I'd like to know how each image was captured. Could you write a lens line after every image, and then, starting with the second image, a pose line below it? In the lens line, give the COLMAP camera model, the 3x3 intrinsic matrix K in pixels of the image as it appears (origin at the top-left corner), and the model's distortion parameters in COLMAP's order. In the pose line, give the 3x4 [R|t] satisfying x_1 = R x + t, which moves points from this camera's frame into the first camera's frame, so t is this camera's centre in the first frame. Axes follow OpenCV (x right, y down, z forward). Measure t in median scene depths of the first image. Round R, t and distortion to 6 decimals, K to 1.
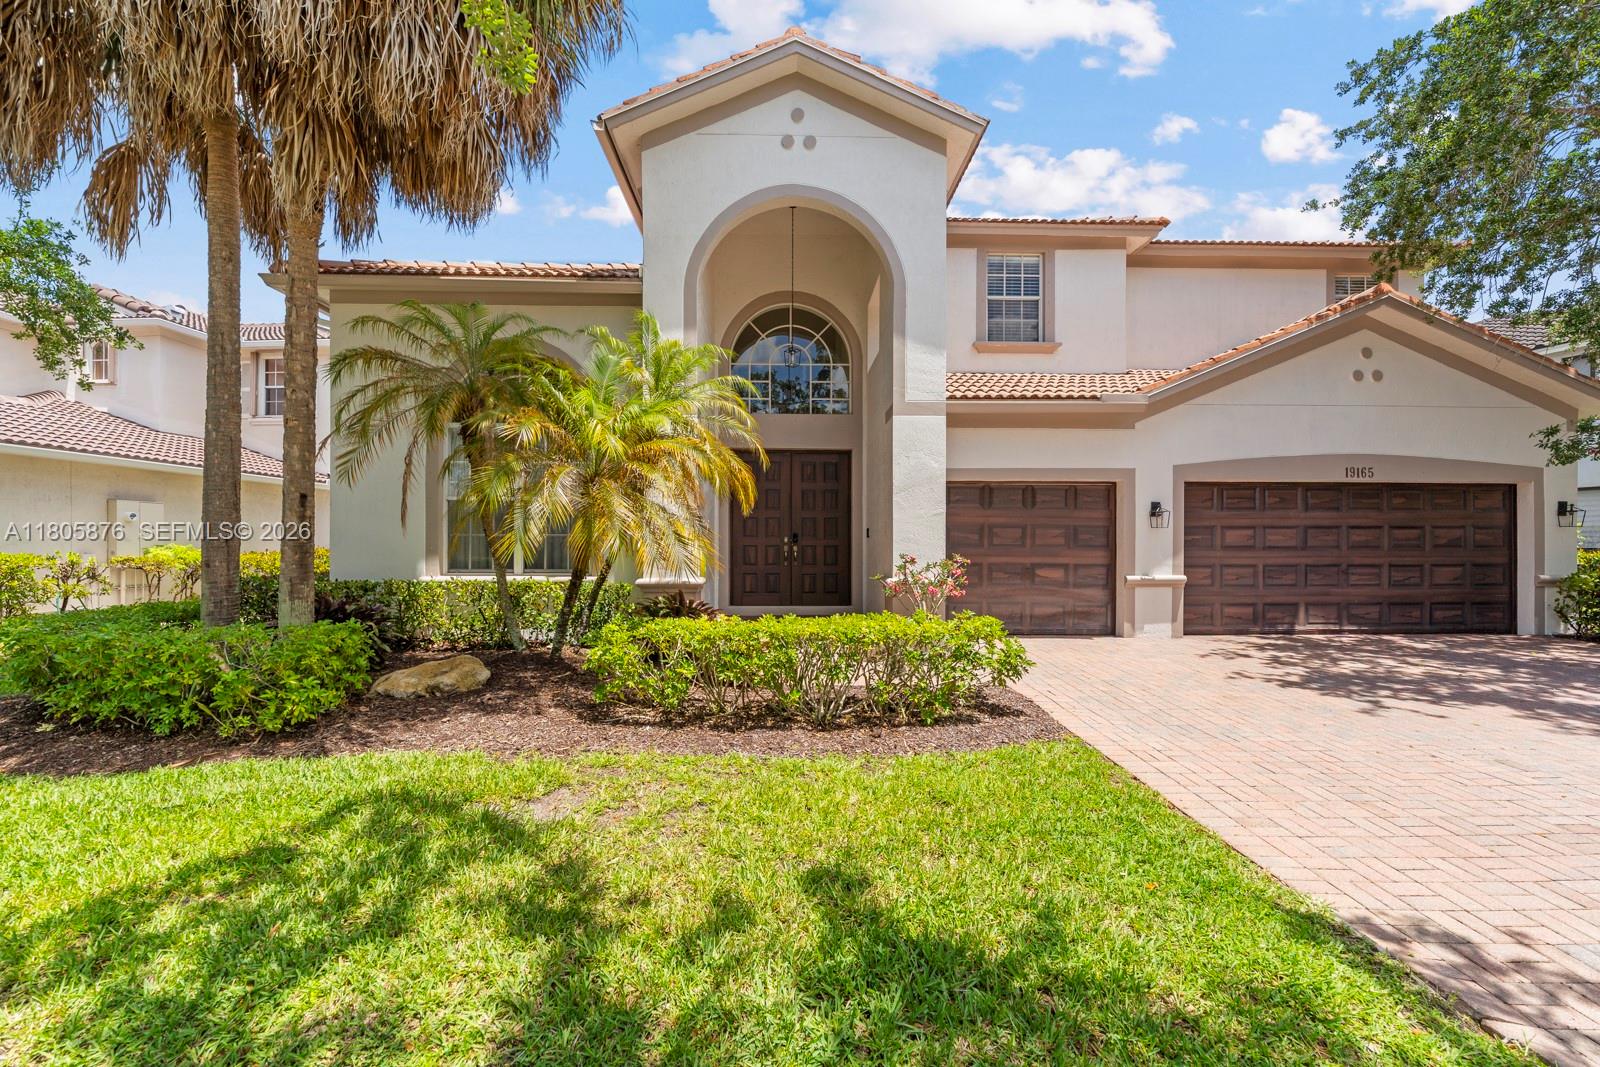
lens RADIAL K [[651.1, 0, 794.3], [0, 651.1, 541.8], [0, 0, 1]] dist [-0.001381, -0.000329]
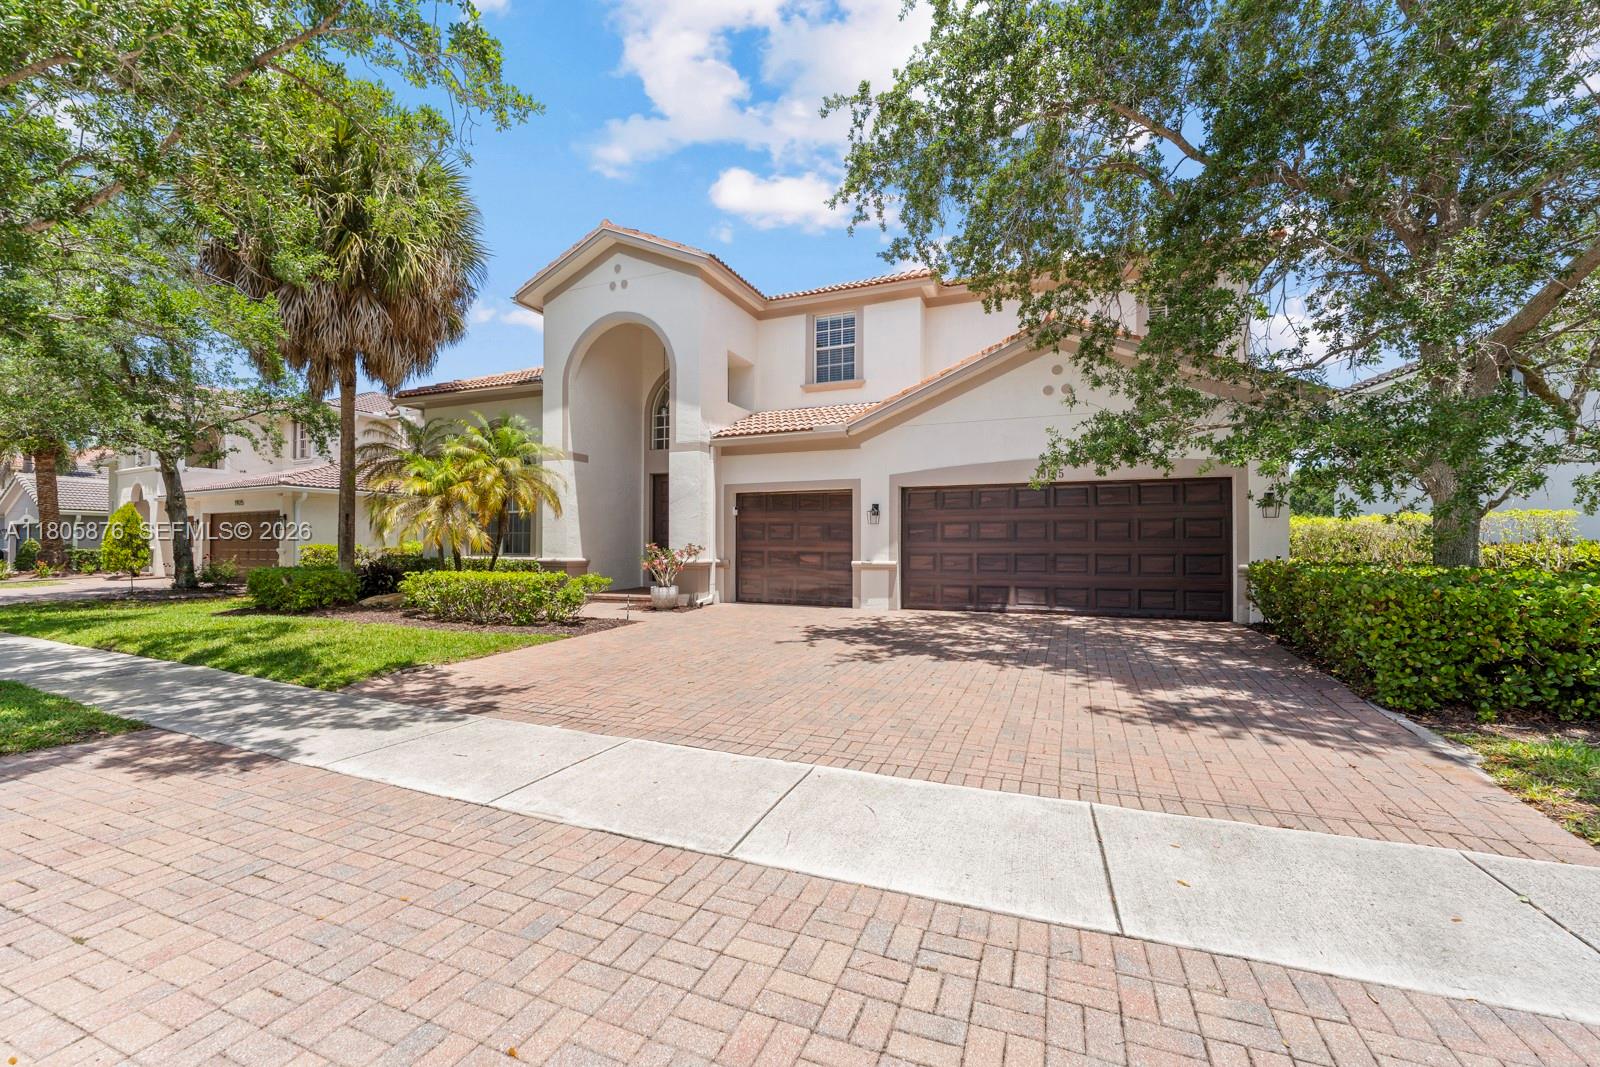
lens RADIAL K [[651.1, 0, 794.3], [0, 651.1, 541.8], [0, 0, 1]] dist [-0.001381, -0.000329]
pose [[0.910136, -0.002147, -0.414305, 0.938163], [-0.000533, 0.999980, -0.006351, 0.021978], [0.414310, 0.006001, 0.910116, -0.239200]]
